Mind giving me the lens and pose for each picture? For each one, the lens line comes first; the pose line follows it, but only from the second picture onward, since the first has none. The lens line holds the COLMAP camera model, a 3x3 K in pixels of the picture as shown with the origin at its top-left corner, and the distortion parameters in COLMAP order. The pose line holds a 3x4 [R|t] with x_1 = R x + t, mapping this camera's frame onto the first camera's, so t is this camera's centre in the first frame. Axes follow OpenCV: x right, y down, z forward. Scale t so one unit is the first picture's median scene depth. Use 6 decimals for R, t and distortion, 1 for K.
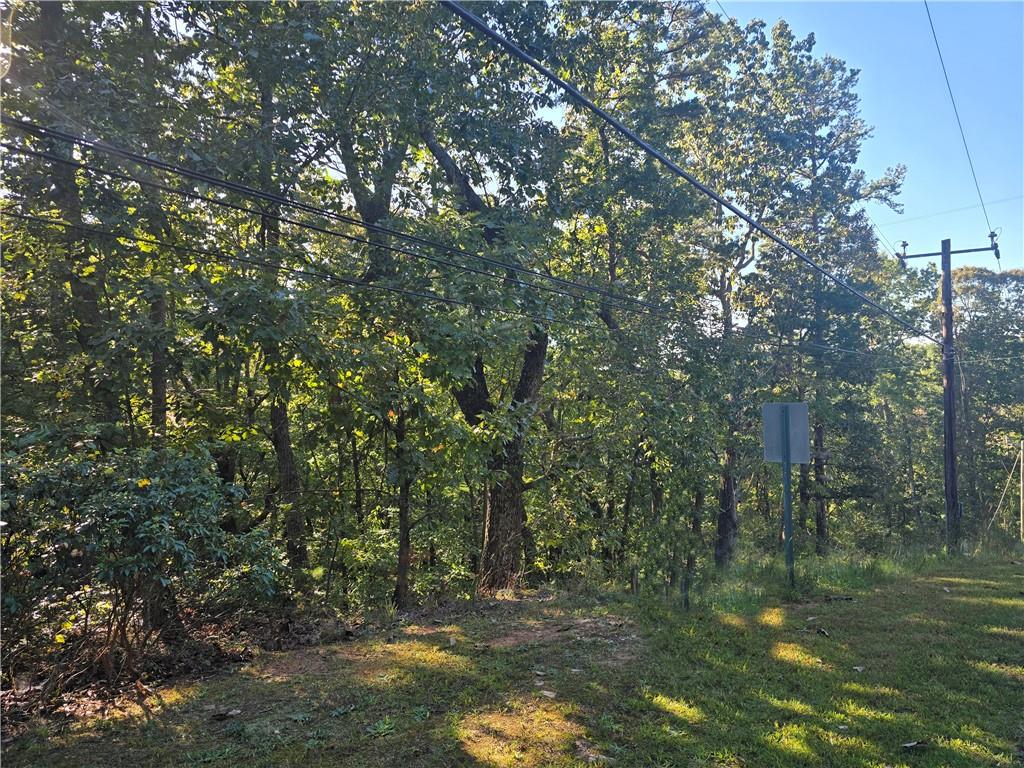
lens RADIAL K [[690.2, 0, 531.2], [0, 690.2, 388.1], [0, 0, 1]] dist [0.043196, -0.022840]
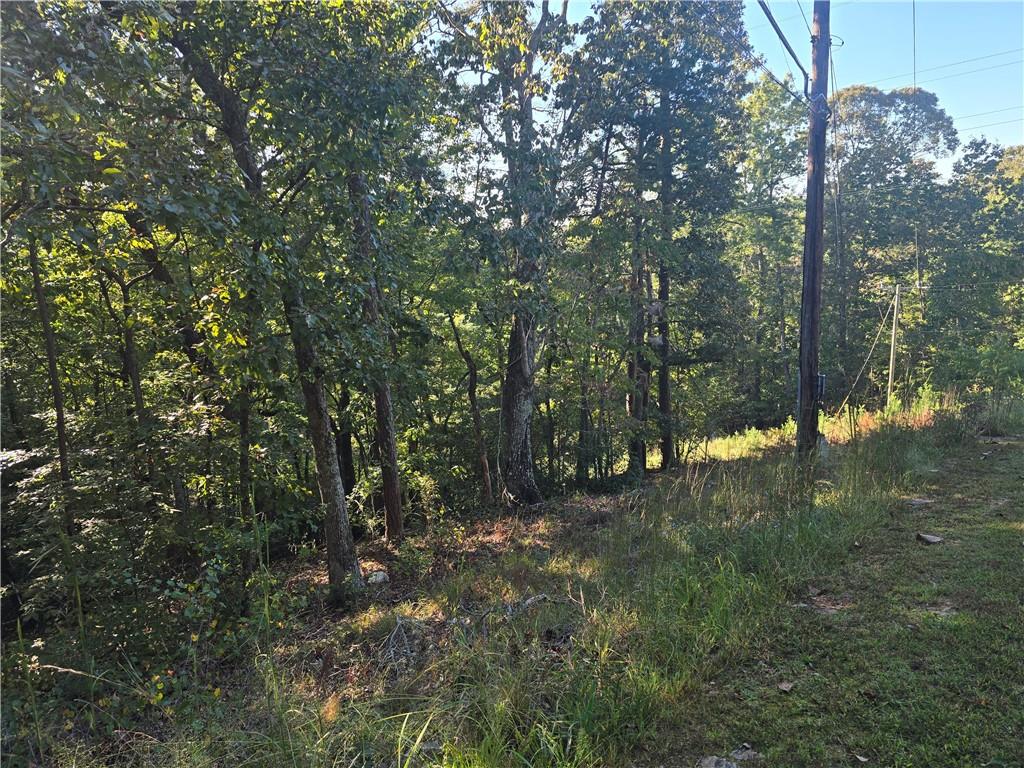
lens RADIAL K [[690.2, 0, 513.6], [0, 690.2, 389.3], [0, 0, 1]] dist [0.043196, -0.022840]
pose [[0.992051, -0.053446, 0.113926, 0.080985], [0.030549, 0.980531, 0.193972, 0.013956], [-0.122075, -0.188950, 0.974369, 0.128523]]
